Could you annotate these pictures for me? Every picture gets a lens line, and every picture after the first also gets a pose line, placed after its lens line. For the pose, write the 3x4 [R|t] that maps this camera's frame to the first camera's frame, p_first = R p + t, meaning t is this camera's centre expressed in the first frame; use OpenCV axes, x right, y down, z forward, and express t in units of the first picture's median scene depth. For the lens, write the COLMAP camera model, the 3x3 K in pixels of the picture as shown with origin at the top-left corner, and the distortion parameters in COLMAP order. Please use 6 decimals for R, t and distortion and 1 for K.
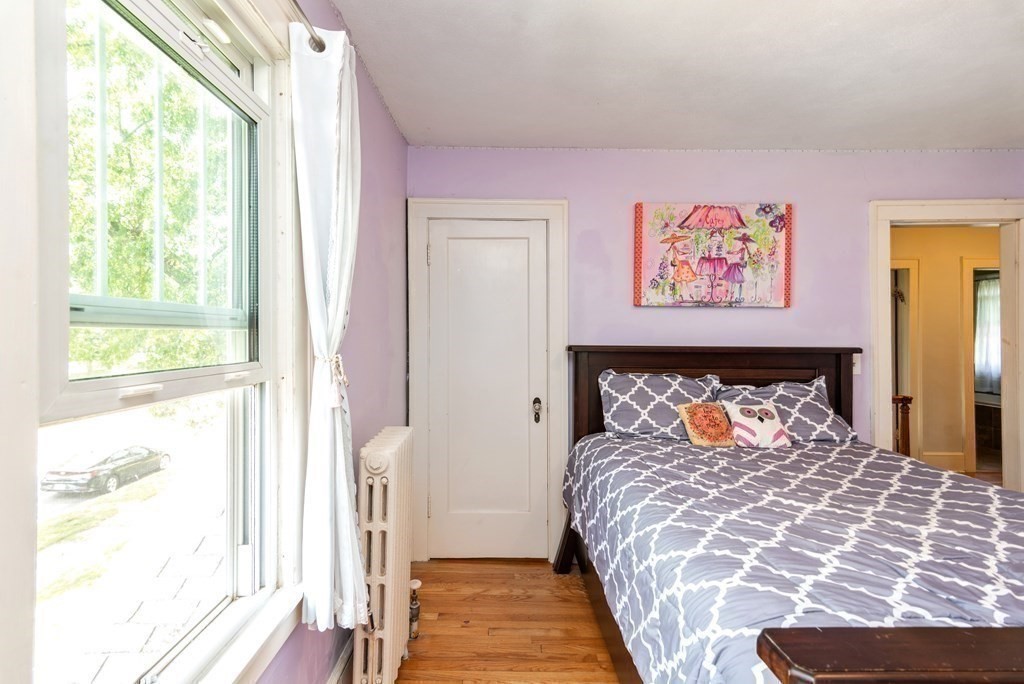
lens RADIAL K [[497.3, 0, 511.7], [0, 497.3, 334.8], [0, 0, 1]] dist [0.016941, 0.000377]
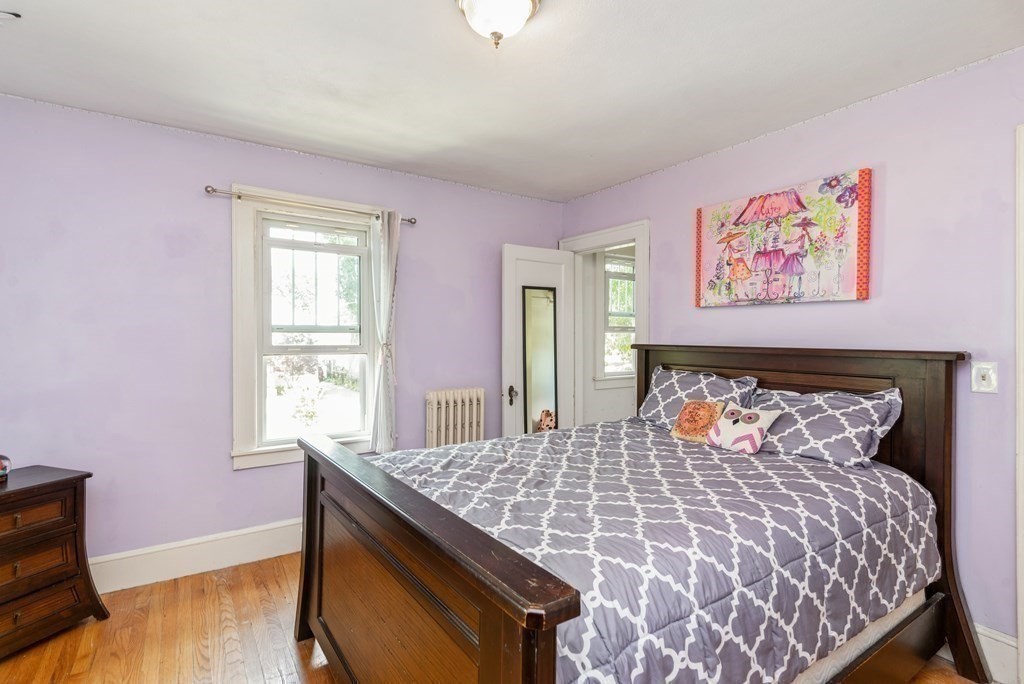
lens RADIAL K [[497.3, 0, 510.6], [0, 497.3, 344.7], [0, 0, 1]] dist [0.016941, 0.000377]
pose [[0.548523, 0.012358, -0.836044, 0.915868], [0.000797, 0.999883, 0.015303, 0.004271], [0.836135, -0.009060, 0.548449, 0.093340]]
